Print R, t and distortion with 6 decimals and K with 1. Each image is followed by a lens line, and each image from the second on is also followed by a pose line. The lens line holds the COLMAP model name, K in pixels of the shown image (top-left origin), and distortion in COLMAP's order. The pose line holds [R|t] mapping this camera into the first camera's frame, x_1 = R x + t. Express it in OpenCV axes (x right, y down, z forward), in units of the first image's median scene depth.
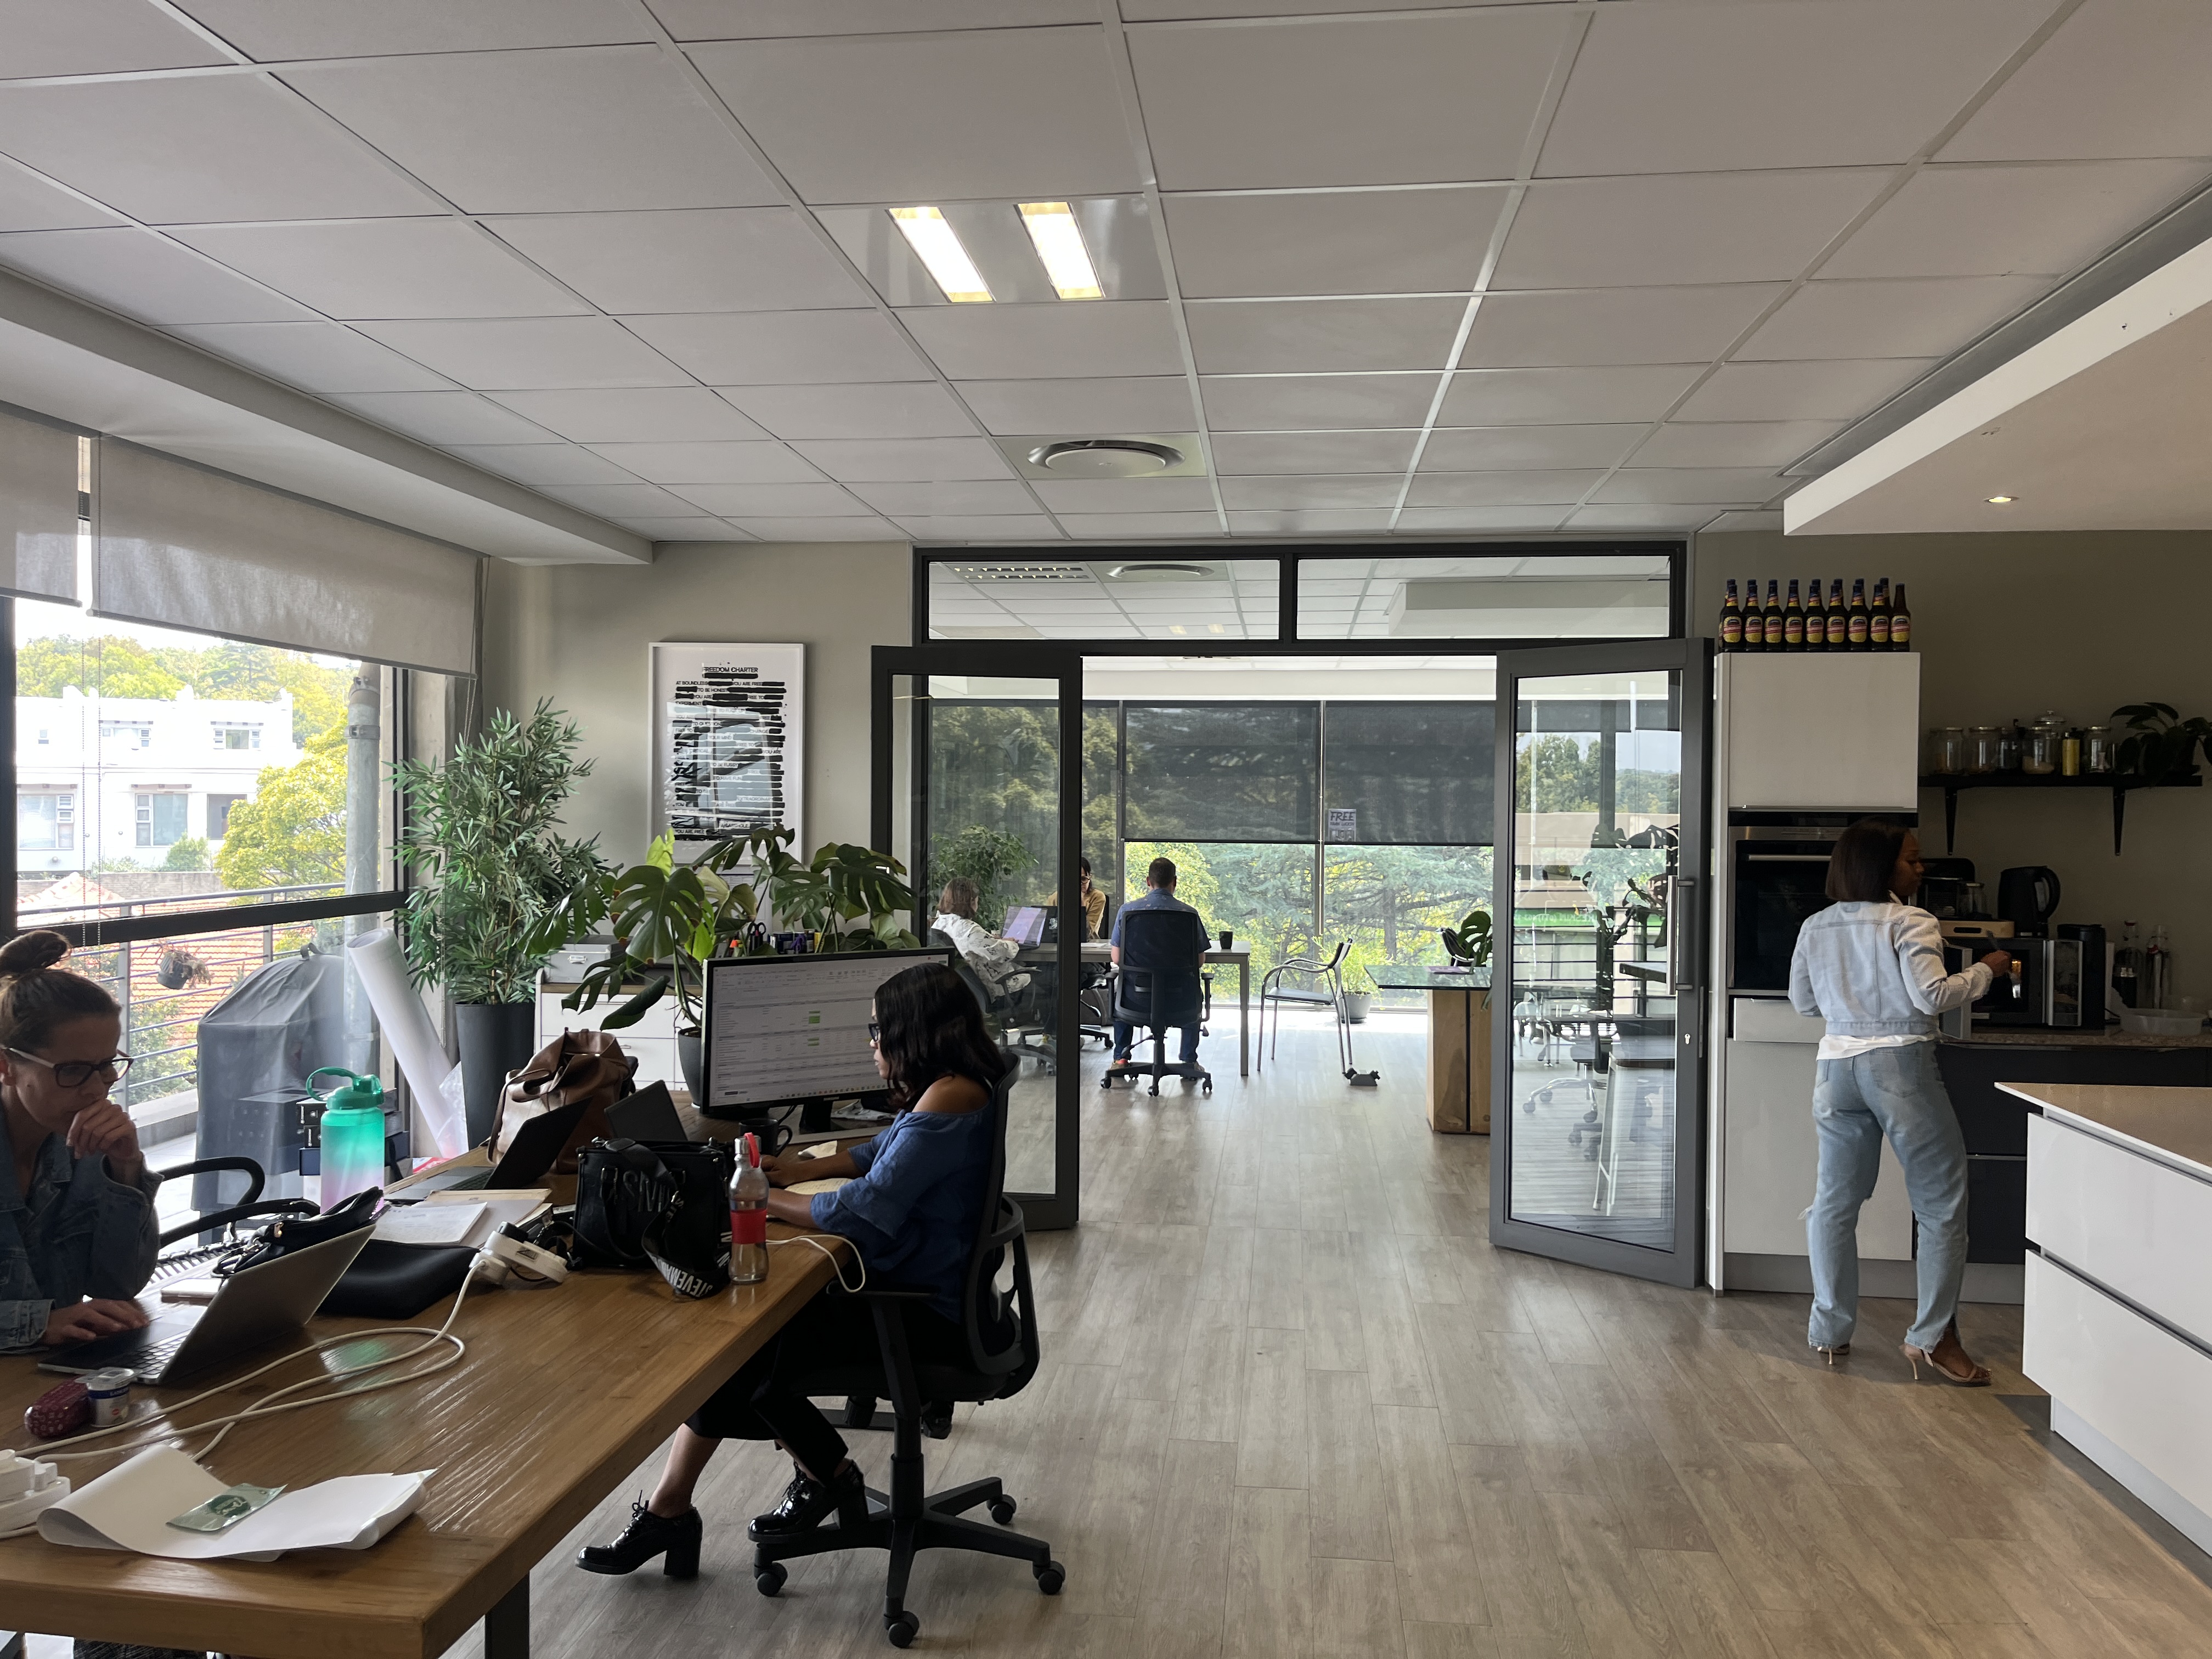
lens RADIAL K [[1681.8, 0, 1099.6], [0, 1681.8, 838.0], [0, 0, 1]] dist [0.052014, -0.065009]
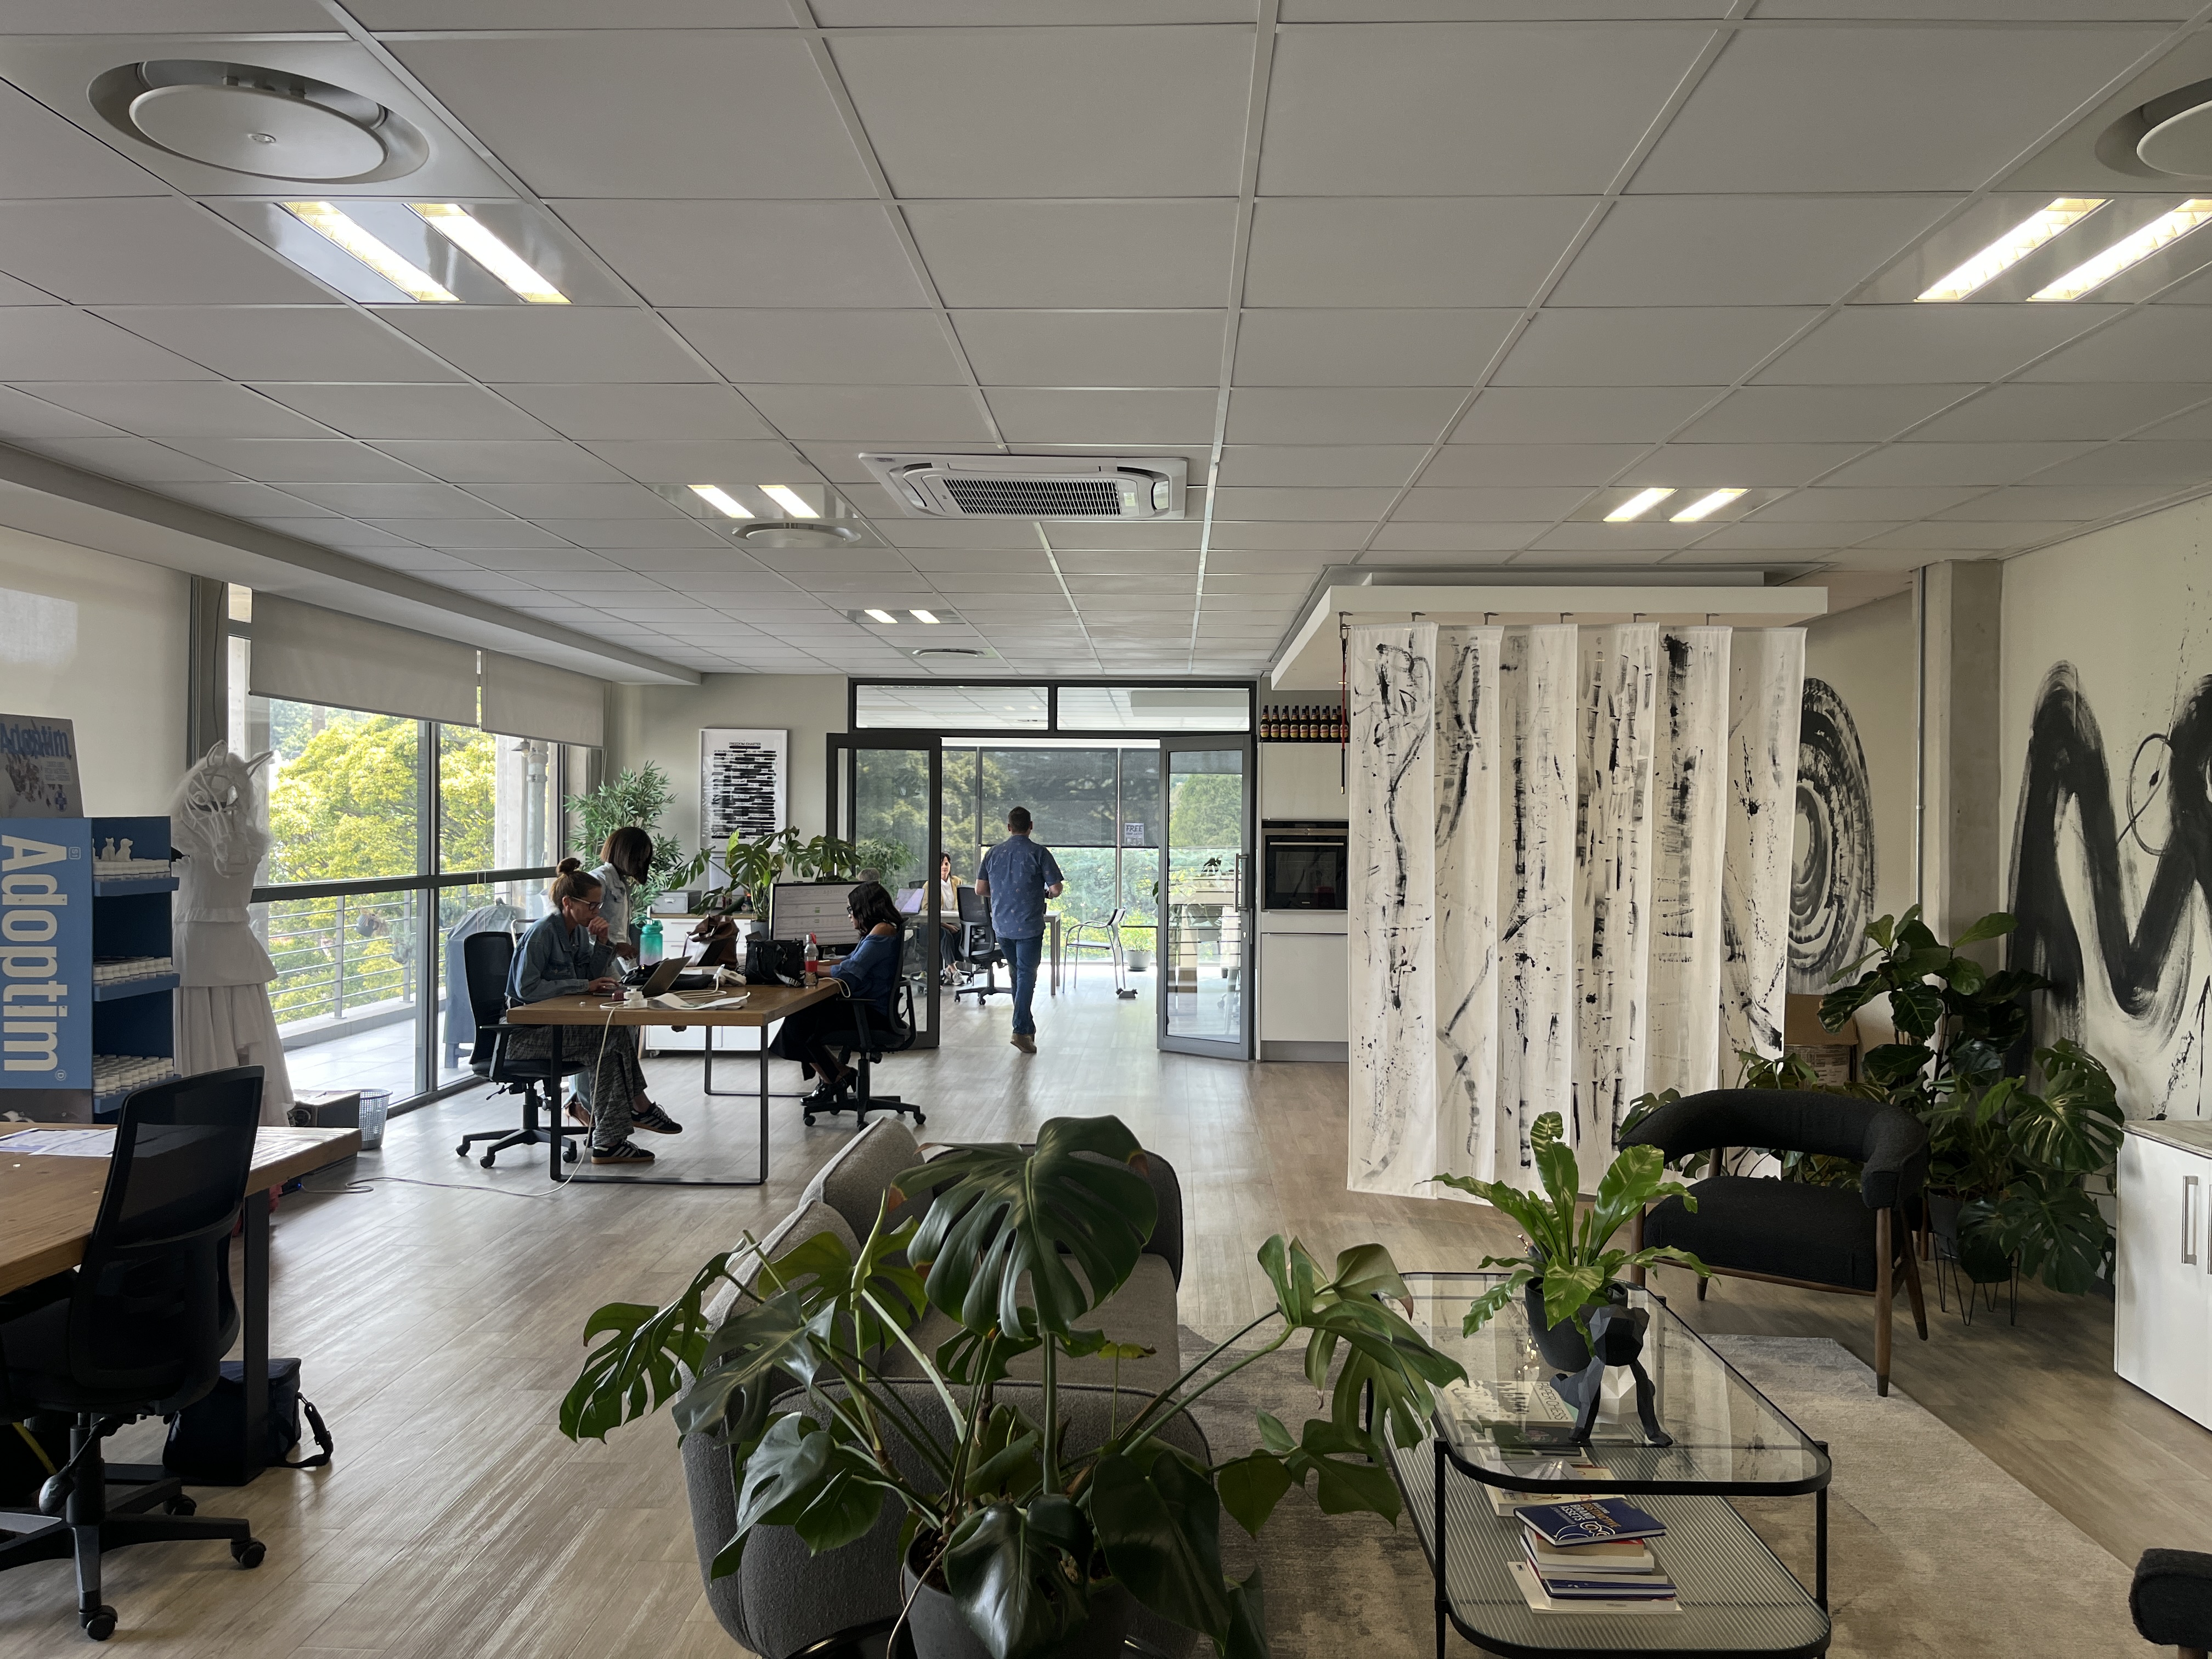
lens RADIAL K [[1681.8, 0, 1169.2], [0, 1681.8, 819.2], [0, 0, 1]] dist [0.052014, -0.065009]
pose [[0.994025, -0.000838, 0.109150, 0.035973], [0.003338, 0.999736, -0.022727, 0.023727], [-0.109102, 0.022956, 0.993765, -0.848716]]
